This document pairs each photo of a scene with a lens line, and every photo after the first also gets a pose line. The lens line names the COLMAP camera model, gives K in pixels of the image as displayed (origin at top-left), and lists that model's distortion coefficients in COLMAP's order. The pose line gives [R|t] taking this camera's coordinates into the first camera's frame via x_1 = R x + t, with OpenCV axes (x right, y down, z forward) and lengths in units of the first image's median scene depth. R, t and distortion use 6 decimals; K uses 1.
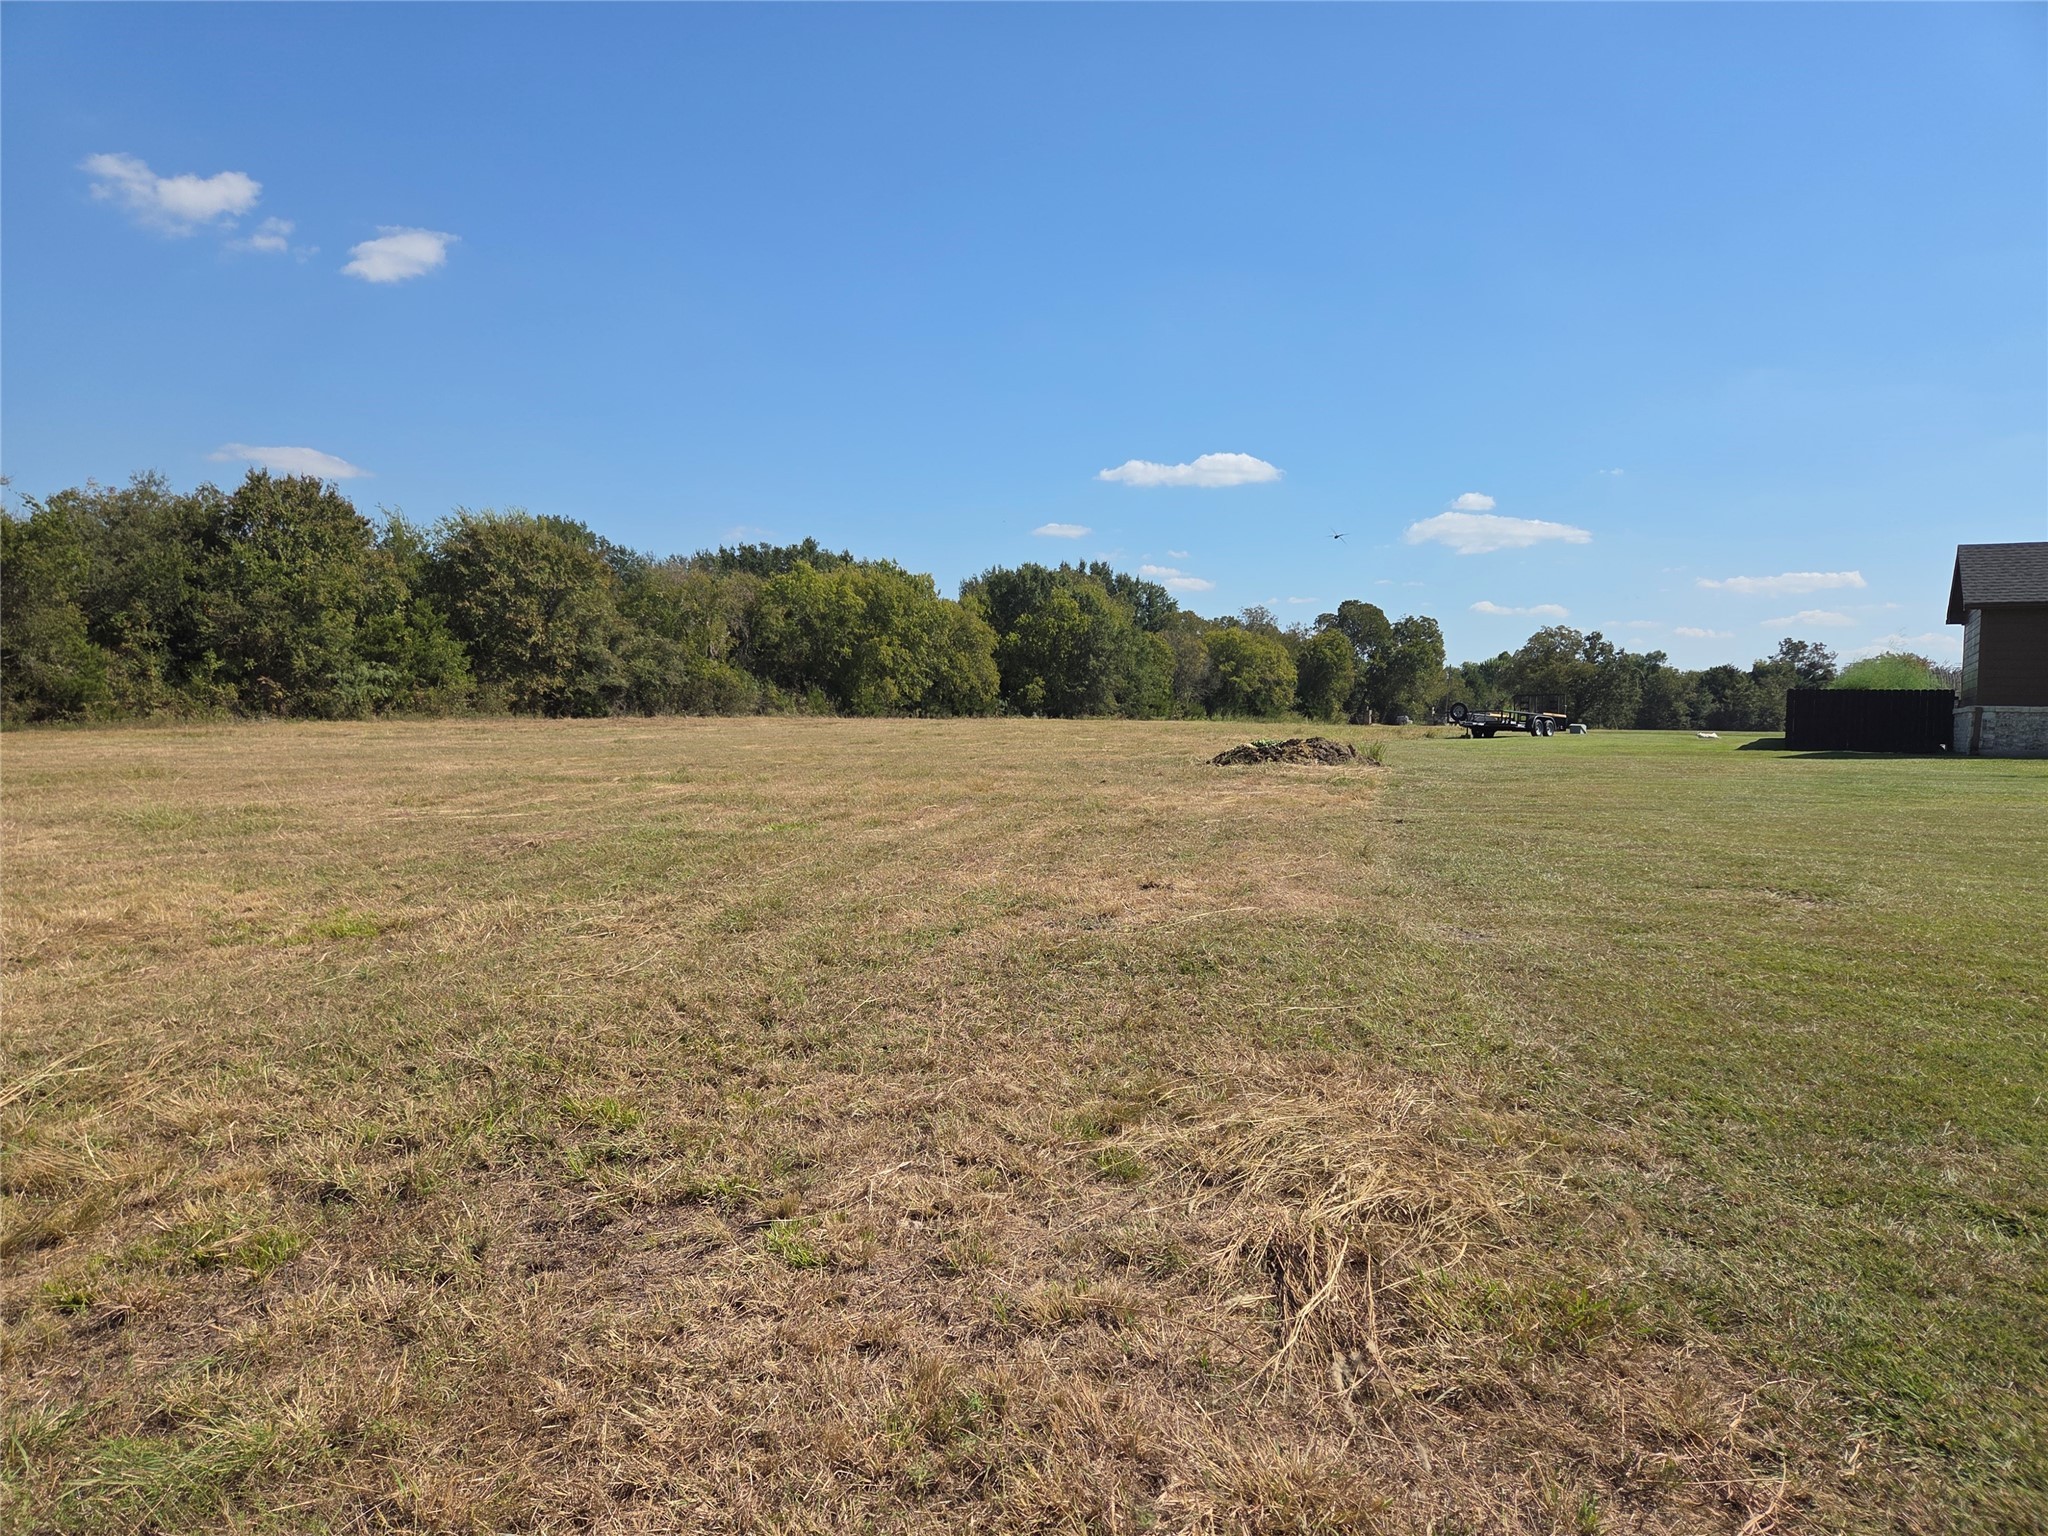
lens RADIAL K [[1380.7, 0, 1010.7], [0, 1380.7, 755.5], [0, 0, 1]] dist [0.082881, -0.066570]
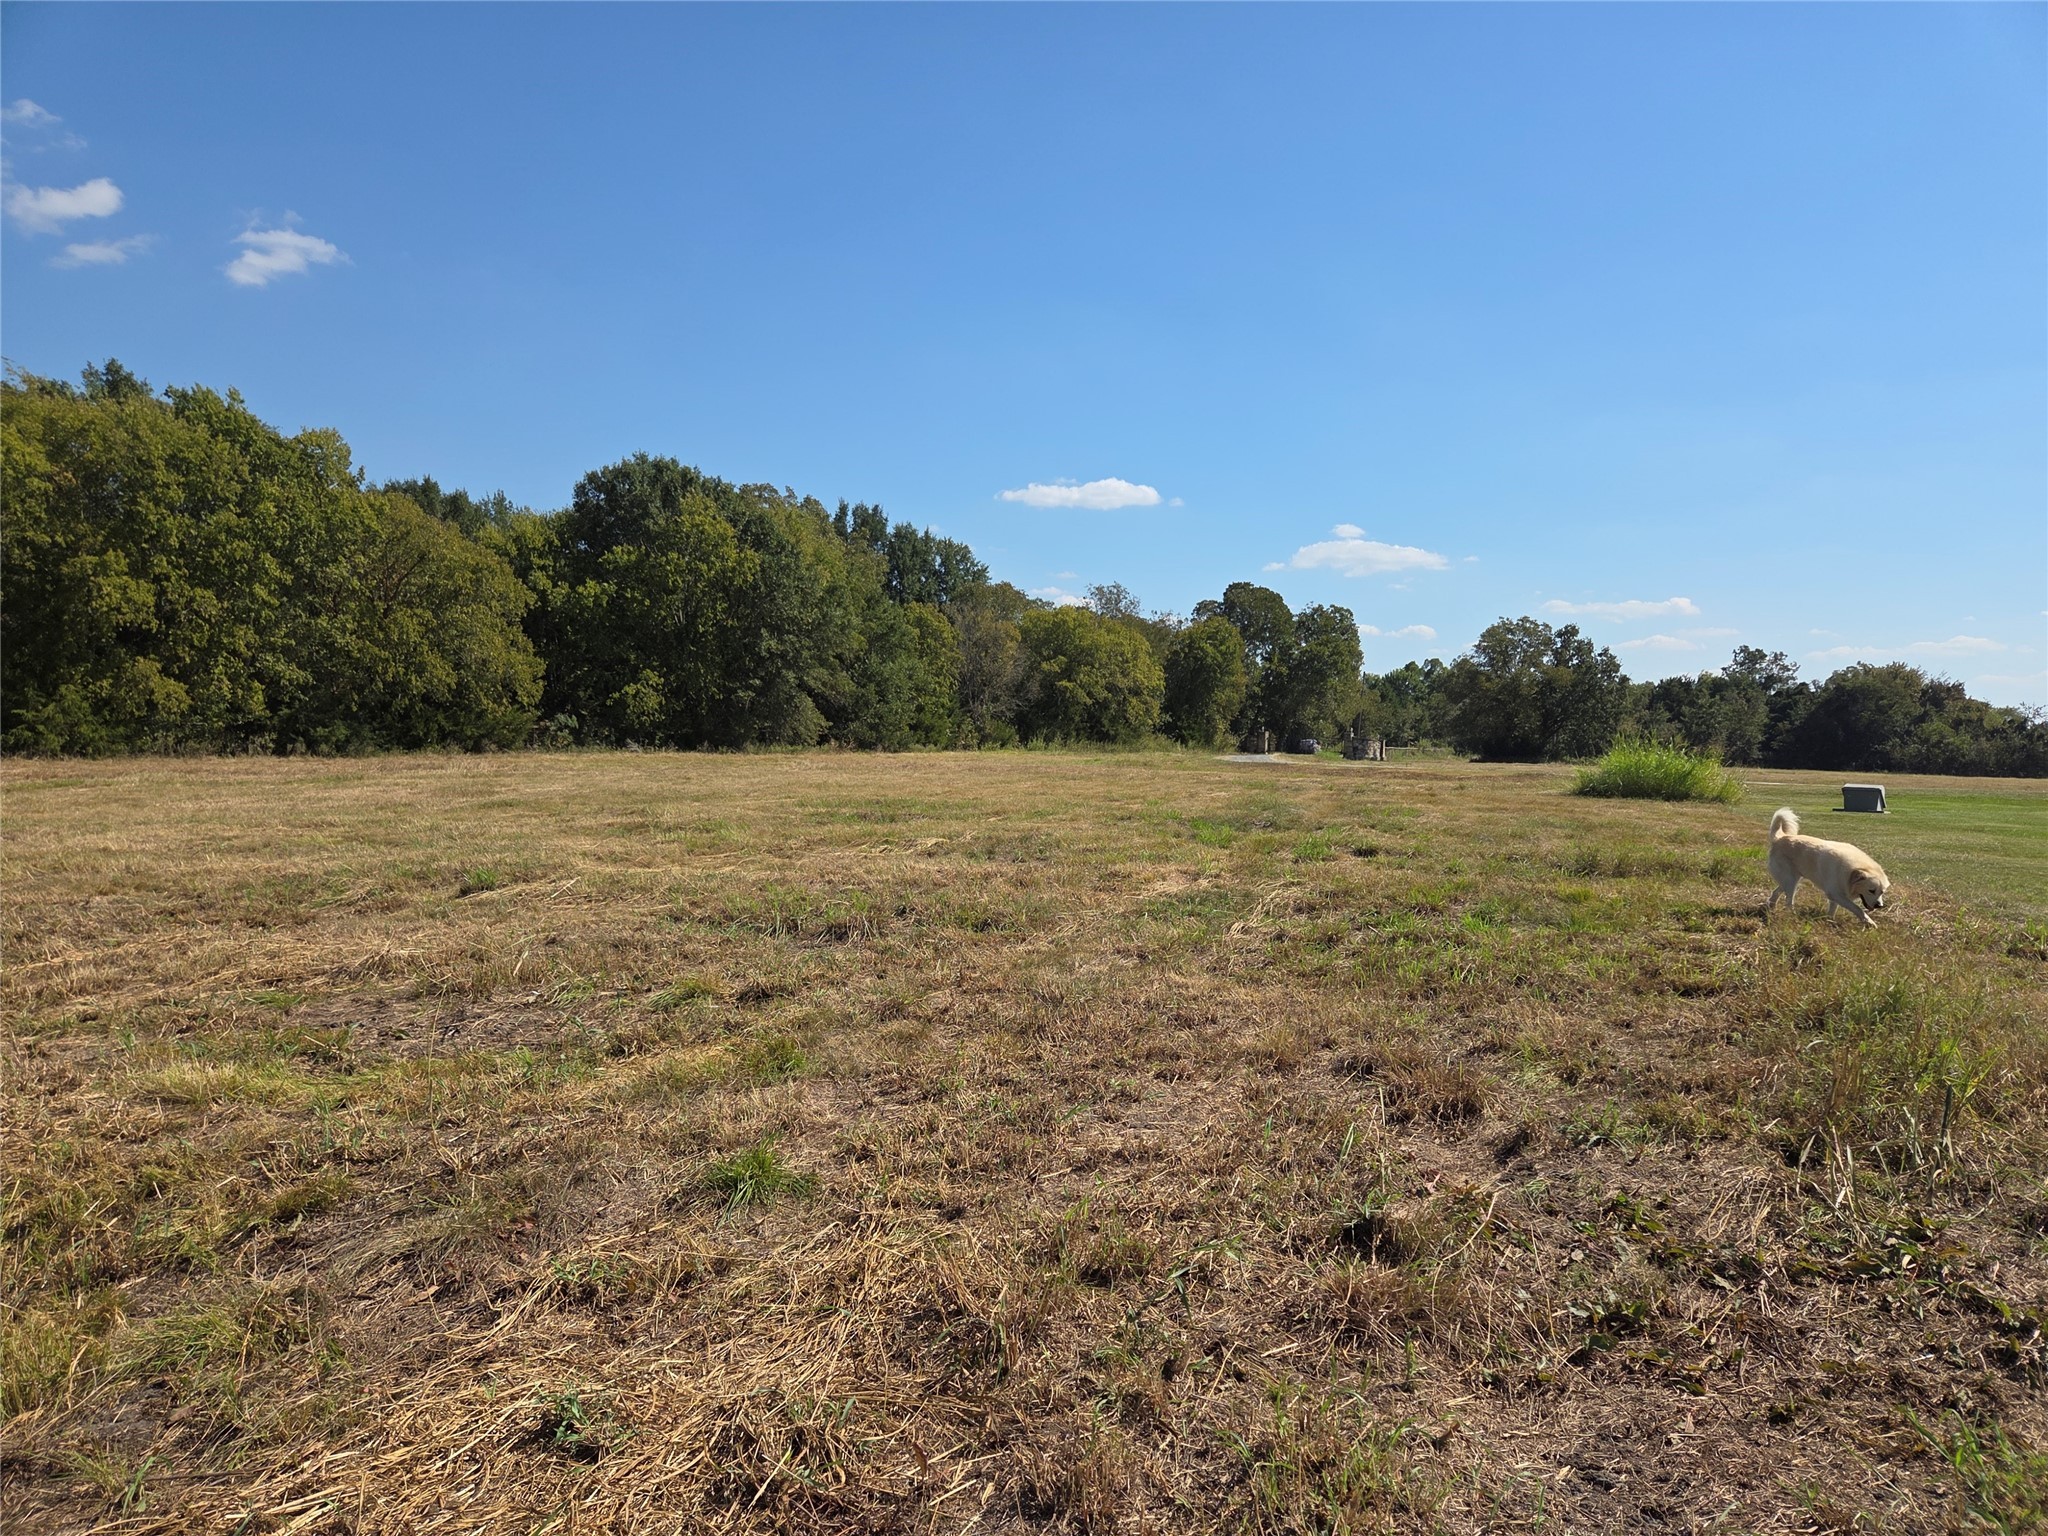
lens RADIAL K [[1380.7, 0, 1015.1], [0, 1380.7, 777.6], [0, 0, 1]] dist [0.082881, -0.066570]
pose [[0.996372, -0.000421, 0.085103, 0.137578], [0.000079, 0.999992, 0.004027, -0.024139], [-0.085104, -0.004006, 0.996364, 0.599973]]
